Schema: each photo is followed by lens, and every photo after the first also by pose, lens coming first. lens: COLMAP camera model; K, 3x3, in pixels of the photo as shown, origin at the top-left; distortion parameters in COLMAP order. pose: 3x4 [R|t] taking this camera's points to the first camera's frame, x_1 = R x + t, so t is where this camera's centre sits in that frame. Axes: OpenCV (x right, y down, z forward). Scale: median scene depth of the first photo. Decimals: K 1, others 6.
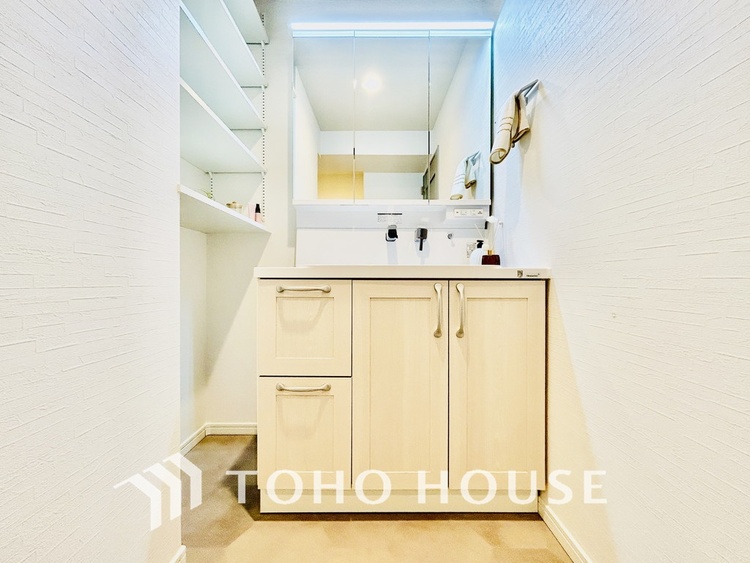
lens RADIAL K [[303.5, 0, 372.0], [0, 303.5, 280.7], [0, 0, 1]] dist [0.002746, 0.000271]
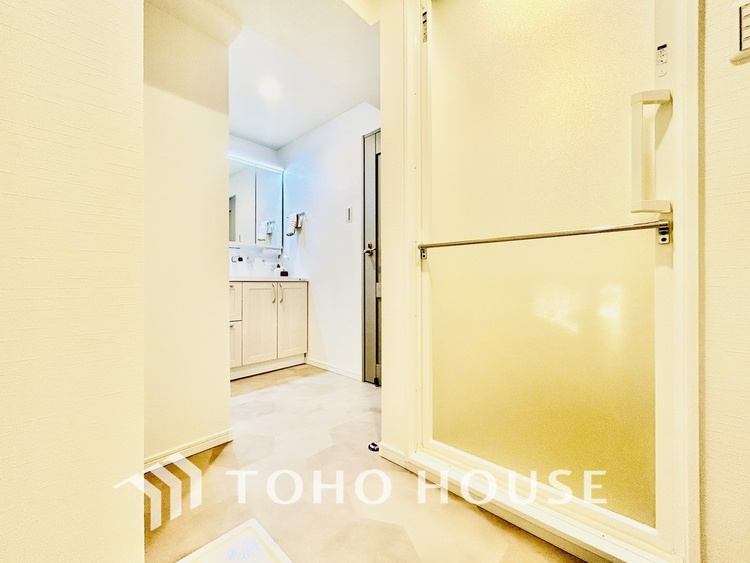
lens RADIAL K [[303.5, 0, 375.0], [0, 303.5, 282.5], [0, 0, 1]] dist [0.002746, 0.000271]
pose [[0.682304, 0.001300, 0.731068, -1.001990], [0.004240, 0.999975, -0.005735, 0.020030], [-0.731057, 0.007012, 0.682281, -1.317035]]
